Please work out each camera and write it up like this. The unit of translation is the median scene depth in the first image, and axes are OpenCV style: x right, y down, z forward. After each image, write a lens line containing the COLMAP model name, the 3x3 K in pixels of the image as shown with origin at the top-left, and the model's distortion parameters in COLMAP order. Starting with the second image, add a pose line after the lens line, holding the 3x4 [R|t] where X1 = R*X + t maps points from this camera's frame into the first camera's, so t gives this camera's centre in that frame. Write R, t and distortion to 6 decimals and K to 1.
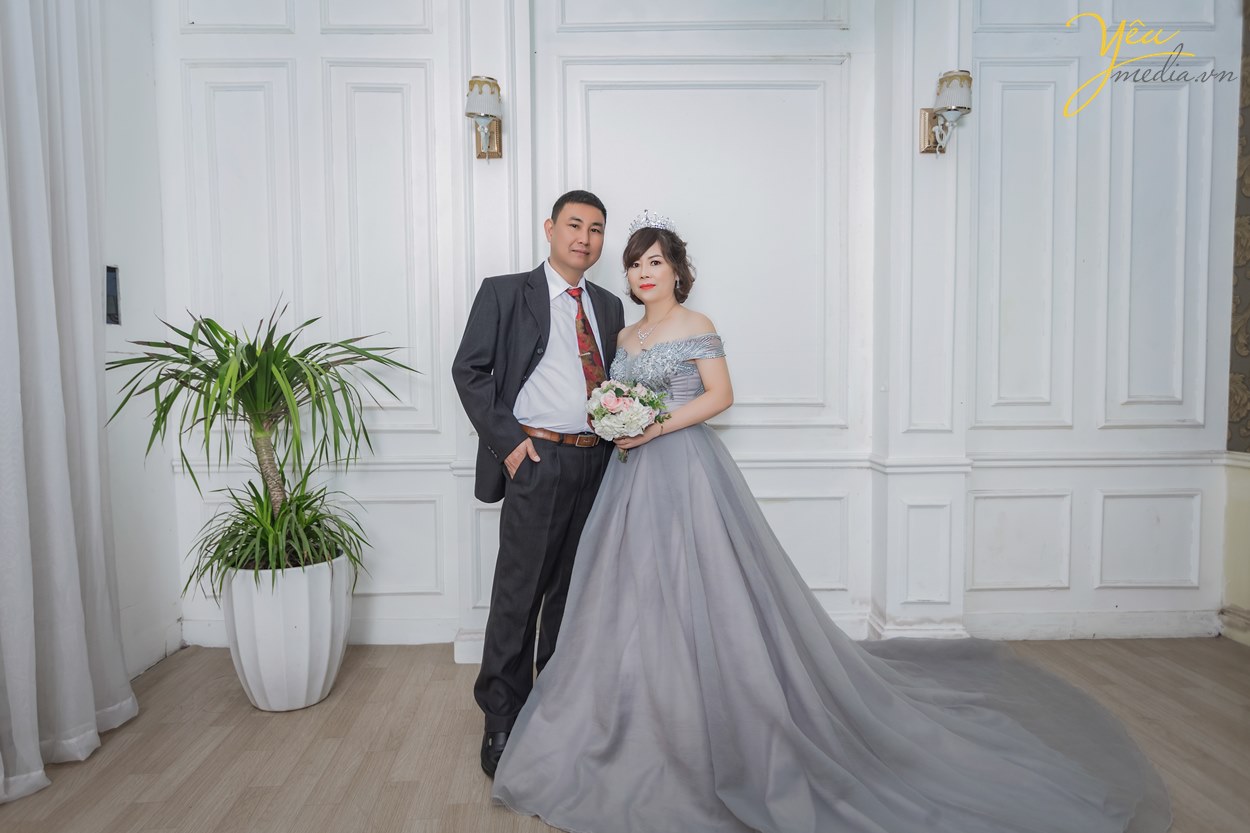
lens RADIAL K [[801.9, 0, 625.0], [0, 801.9, 416.5], [0, 0, 1]] dist [-0.002300, 0.005127]
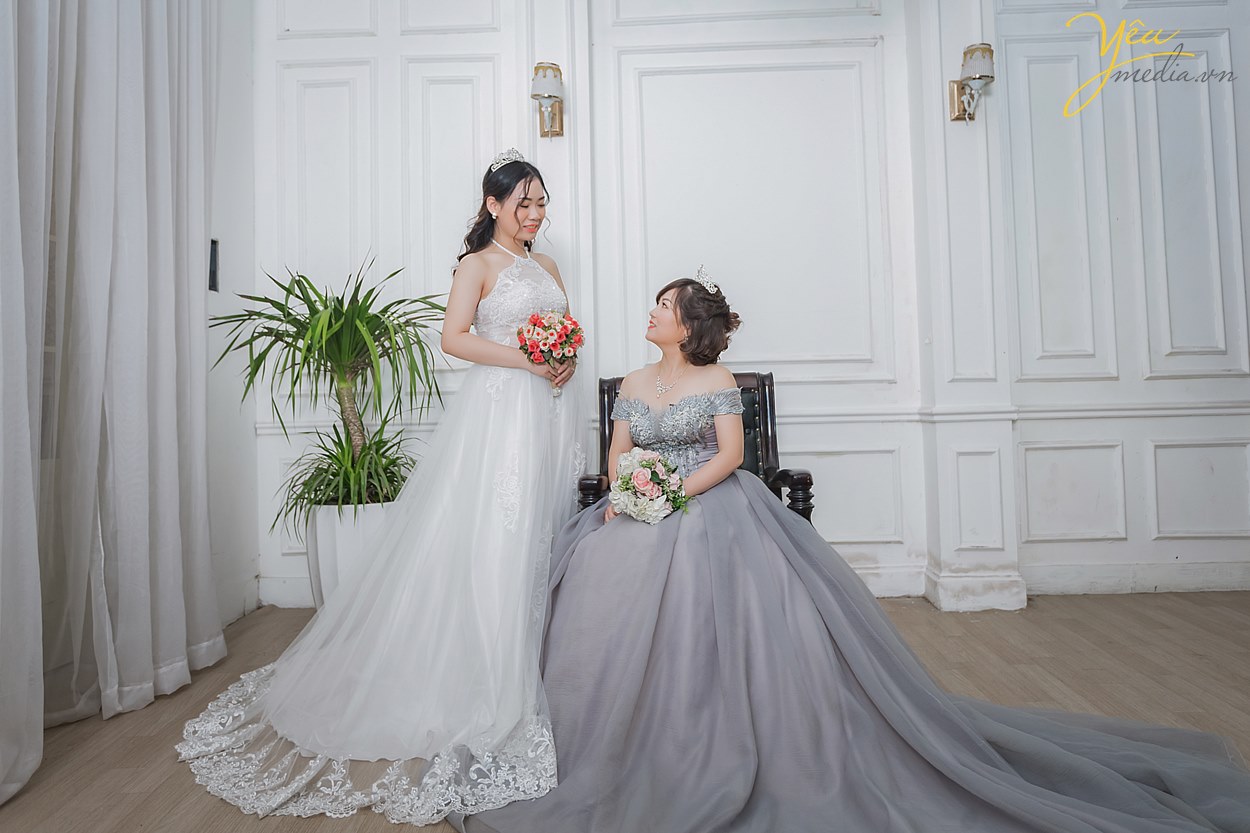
lens RADIAL K [[843.7, 0, 648.1], [0, 843.7, 354.2], [0, 0, 1]] dist [-0.006450, 0.004625]
pose [[0.998950, -0.018097, -0.042083, 0.005138], [0.013701, 0.994640, -0.102488, 0.093326], [0.043712, 0.101804, 0.993844, -0.107865]]
